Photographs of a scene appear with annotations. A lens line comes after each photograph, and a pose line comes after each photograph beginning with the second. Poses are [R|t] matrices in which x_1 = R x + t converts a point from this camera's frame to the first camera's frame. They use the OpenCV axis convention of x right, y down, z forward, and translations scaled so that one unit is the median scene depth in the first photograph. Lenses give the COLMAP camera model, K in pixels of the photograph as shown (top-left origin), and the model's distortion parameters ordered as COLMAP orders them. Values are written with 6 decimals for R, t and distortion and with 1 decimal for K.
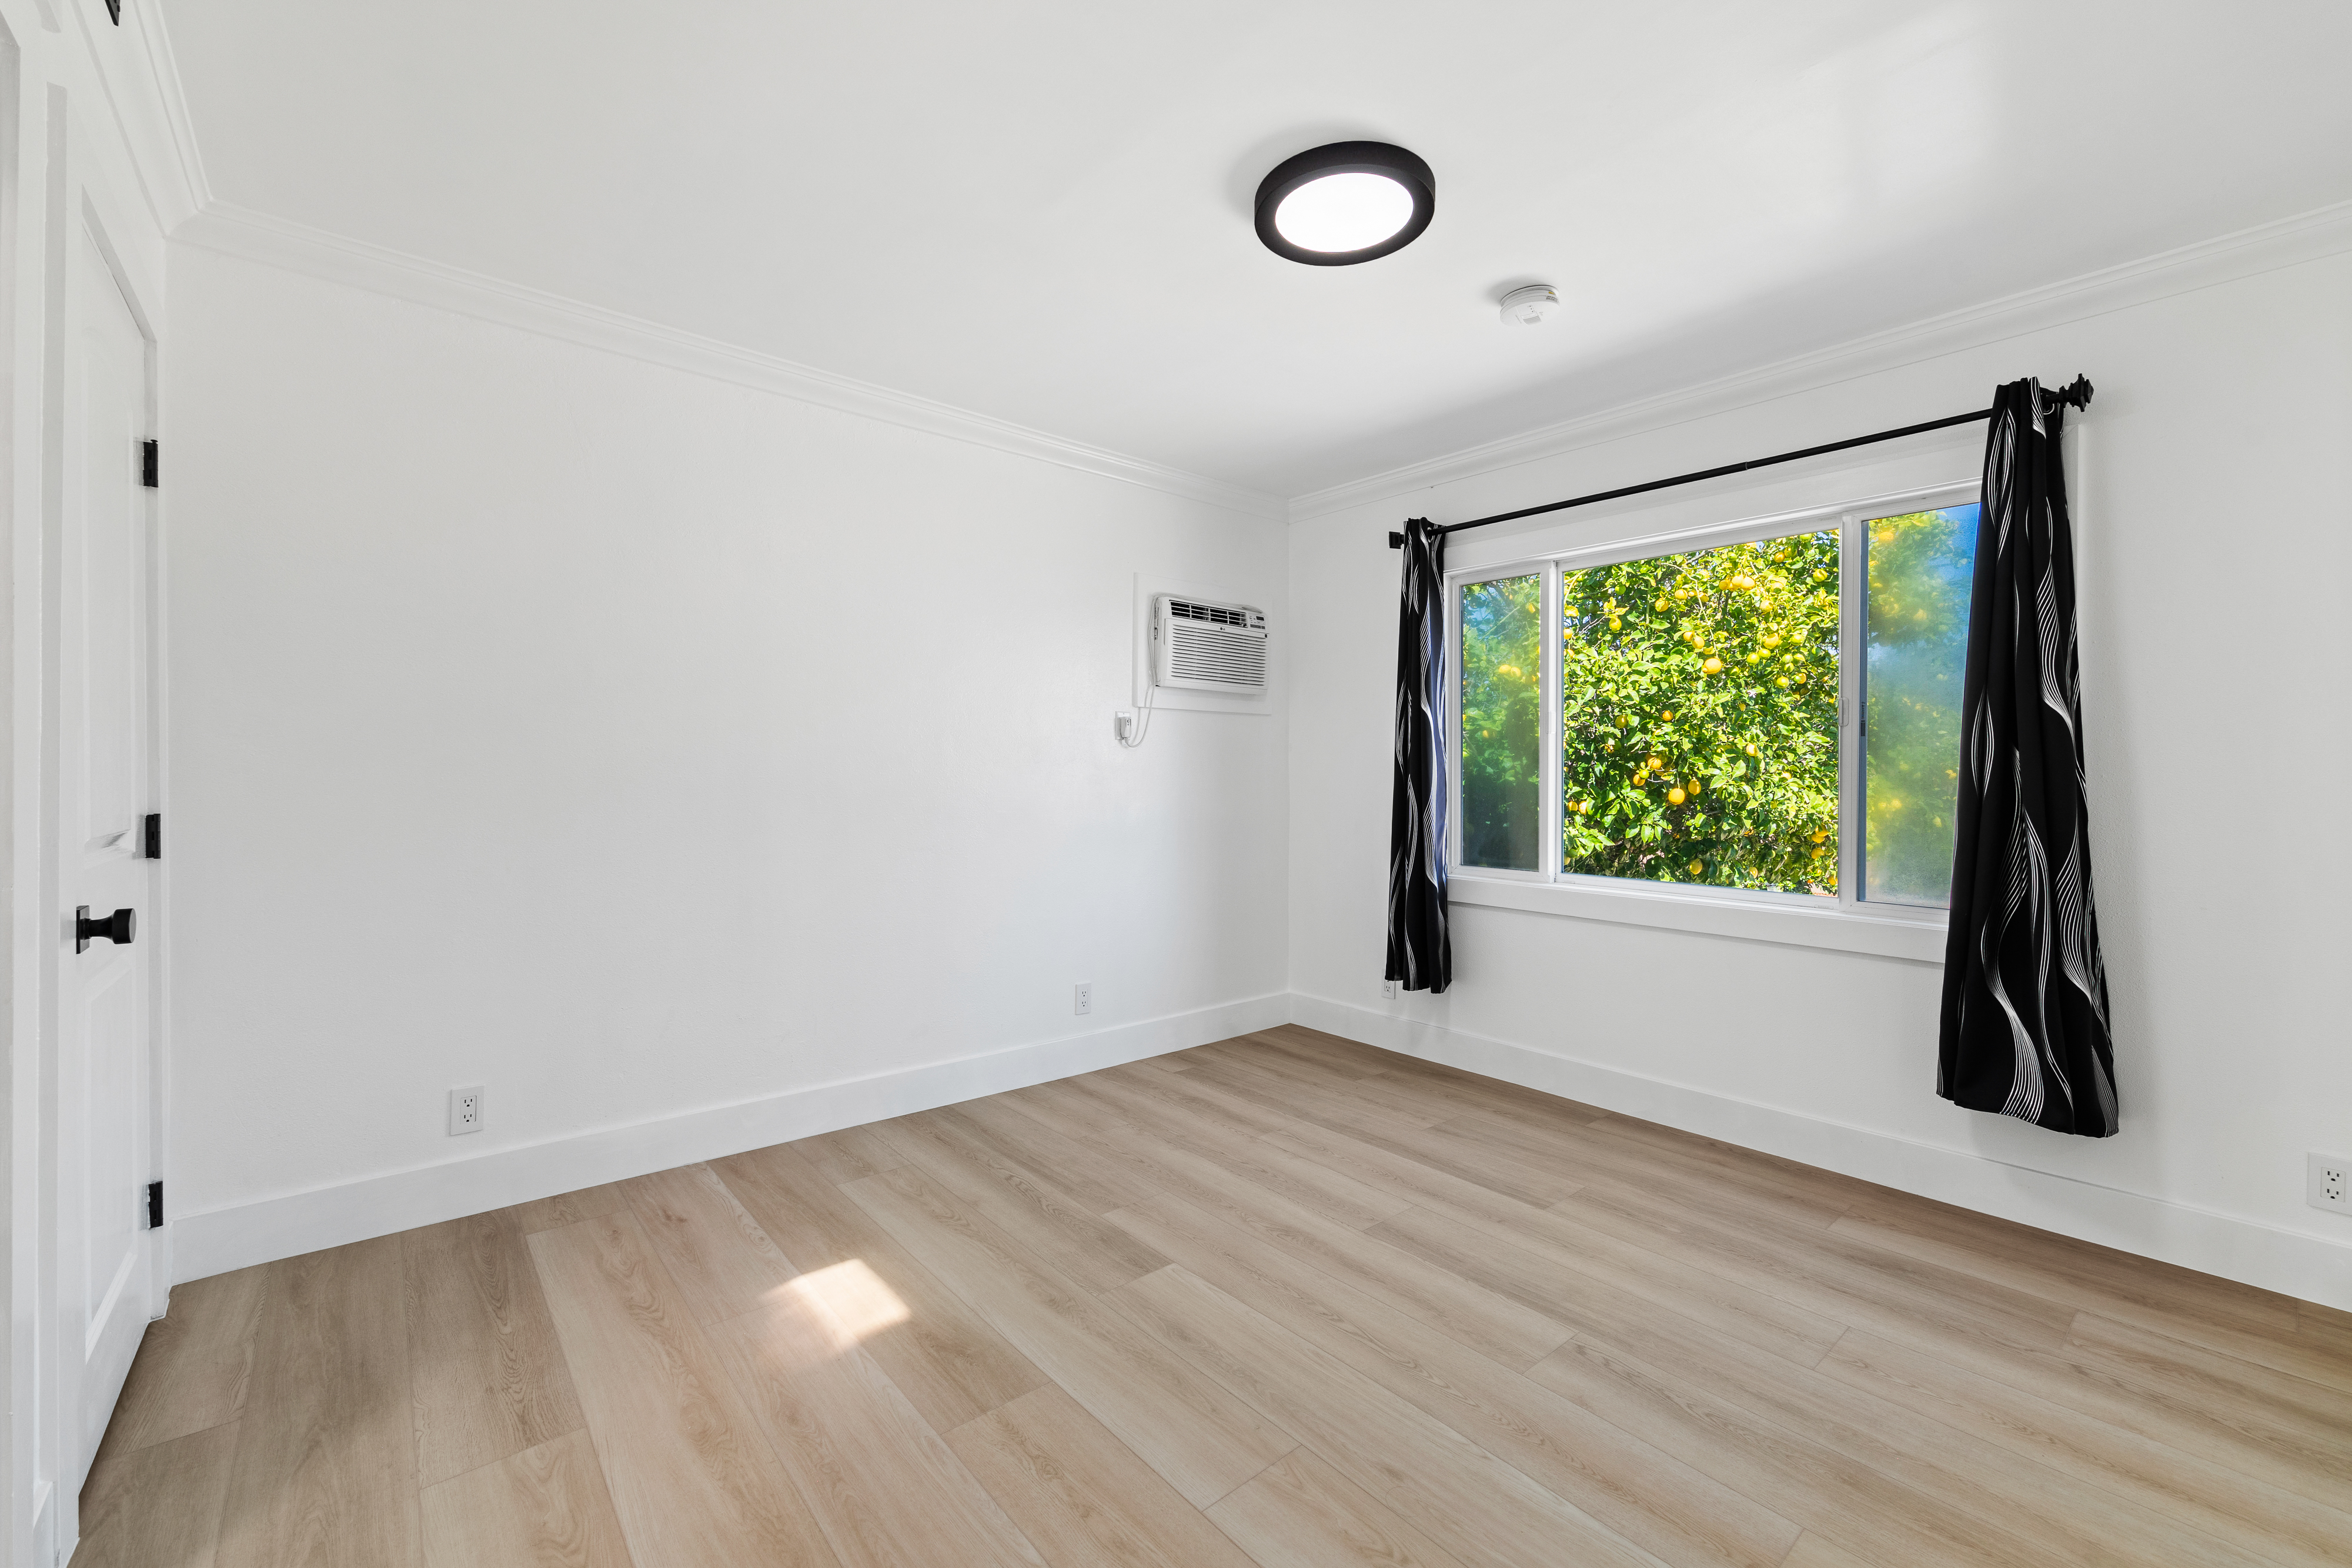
lens RADIAL K [[957.9, 0, 1161.7], [0, 957.9, 786.5], [0, 0, 1]] dist [-0.001080, 0.001414]
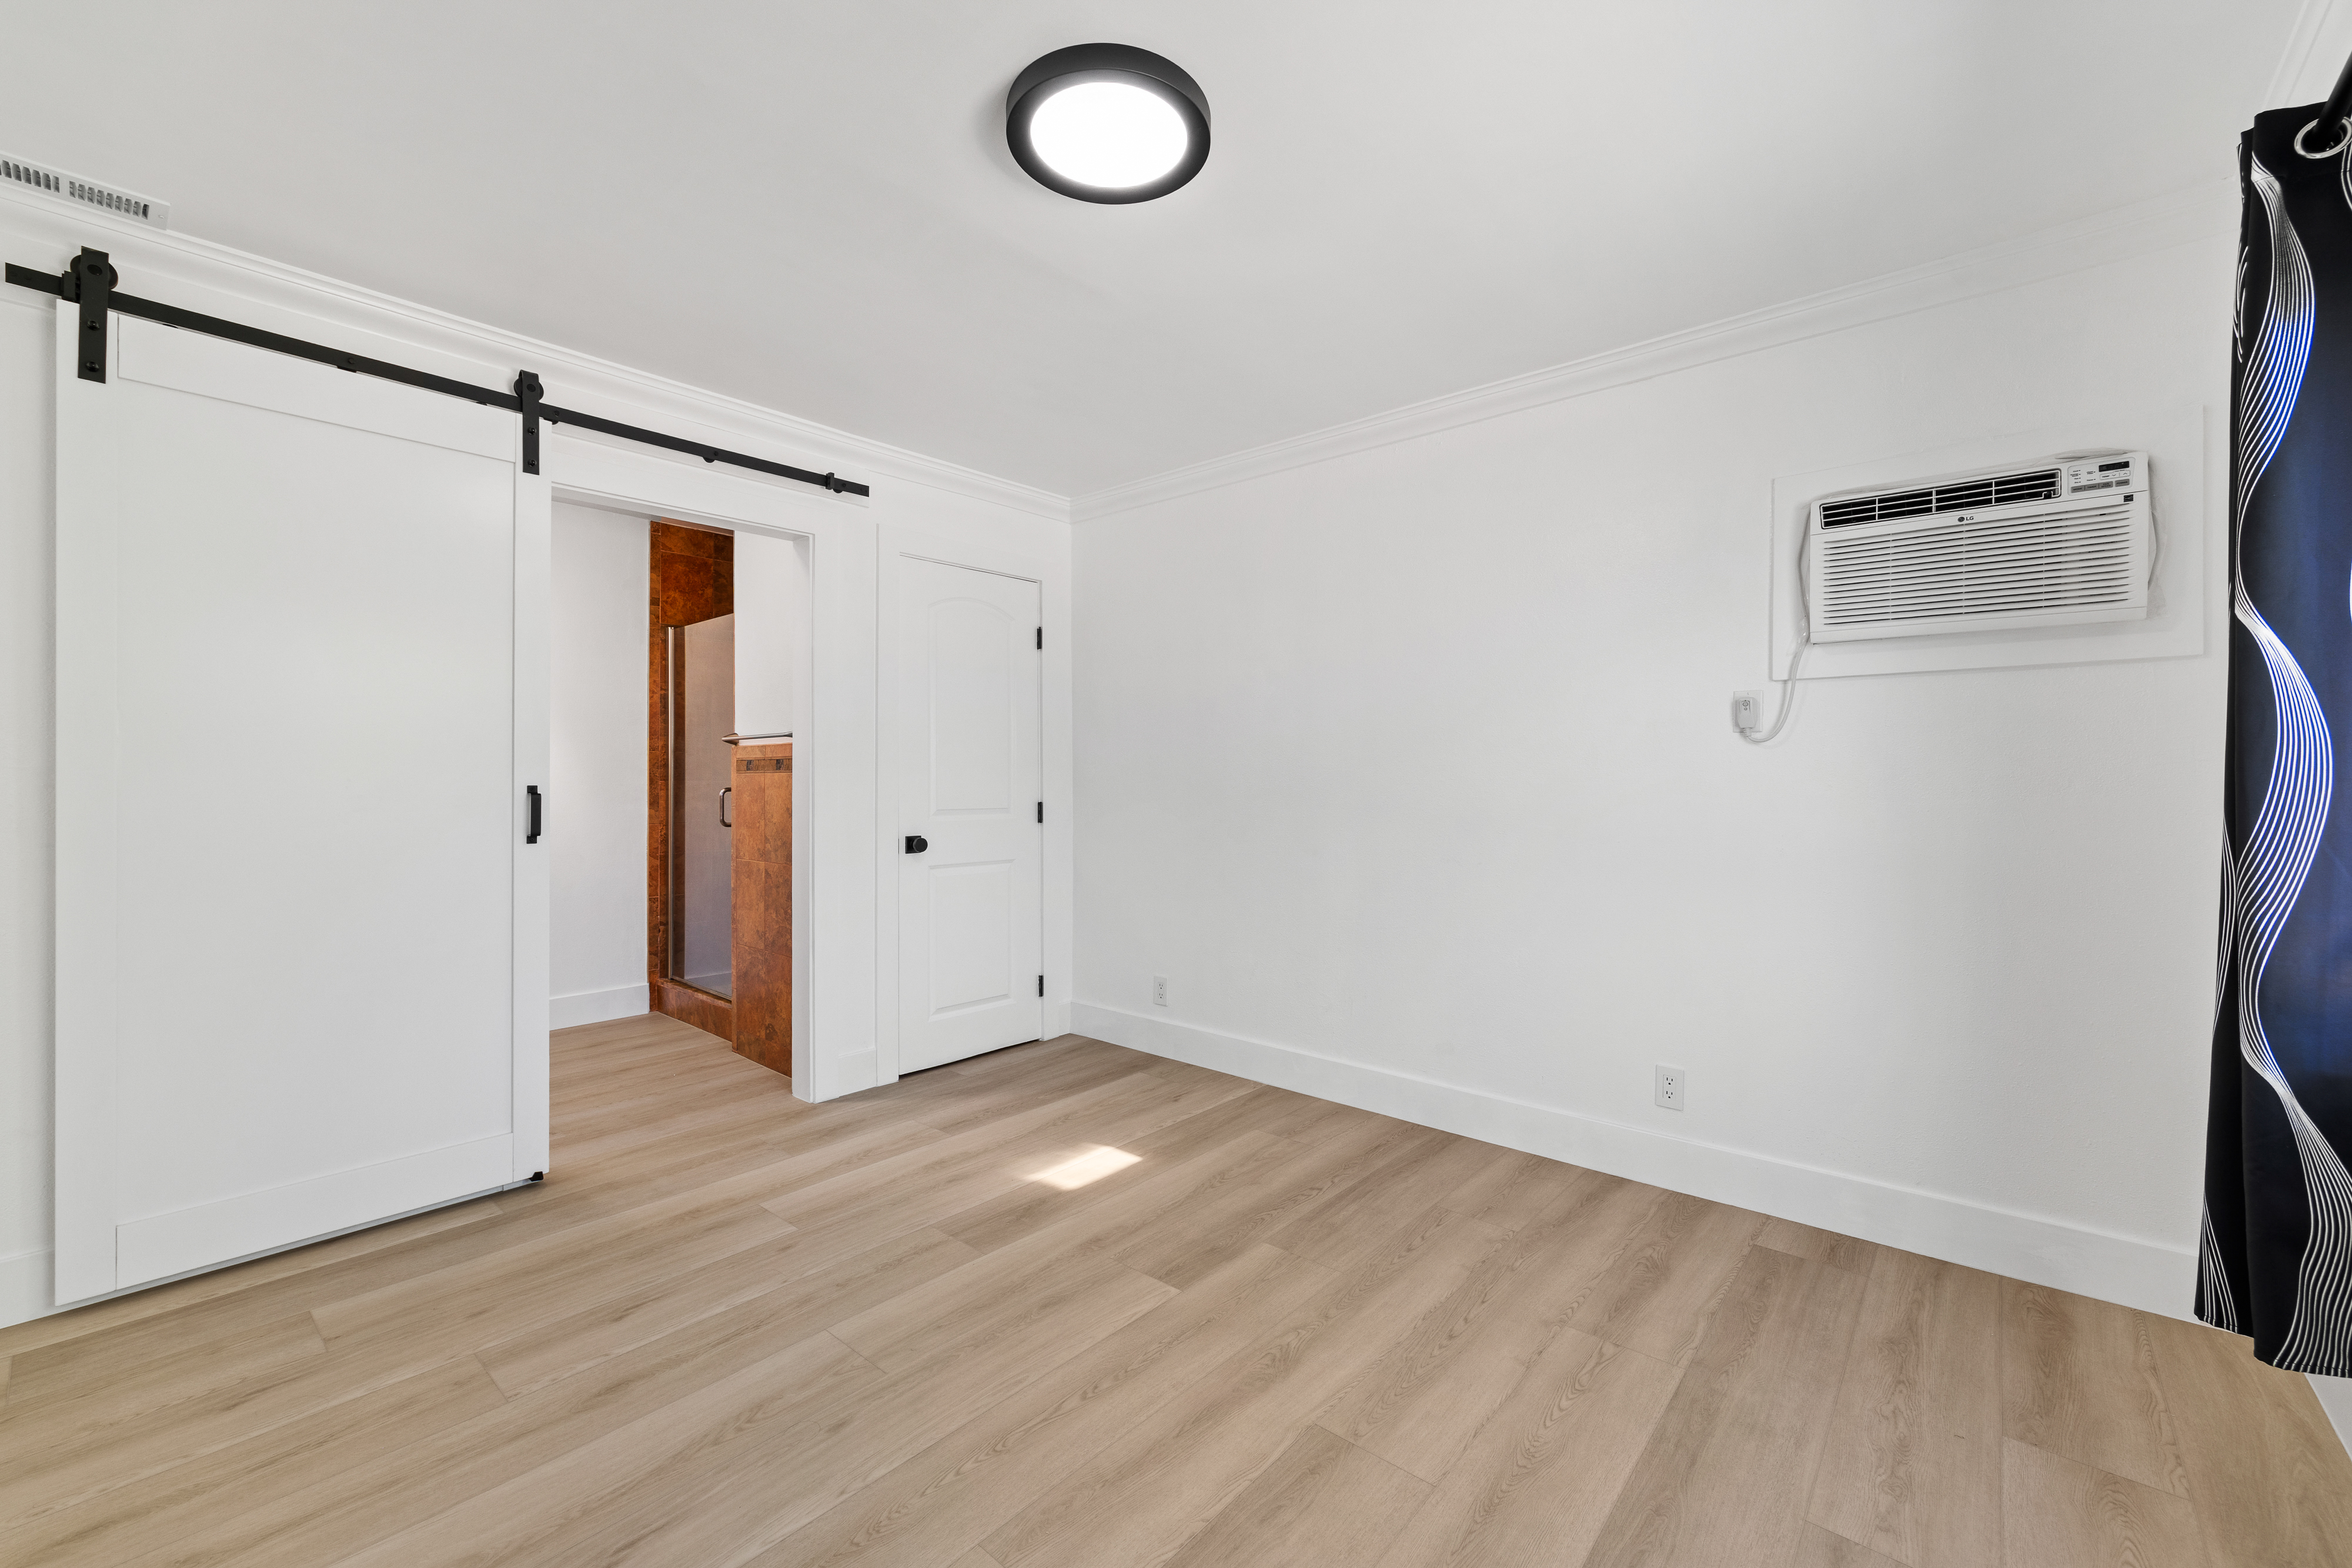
lens RADIAL K [[957.9, 0, 1182.0], [0, 957.9, 777.3], [0, 0, 1]] dist [-0.001080, 0.001414]
pose [[0.161702, -0.008974, -0.986799, 0.811409], [-0.013930, 0.999838, -0.011376, -0.004057], [0.986741, 0.015586, 0.161551, 0.706509]]
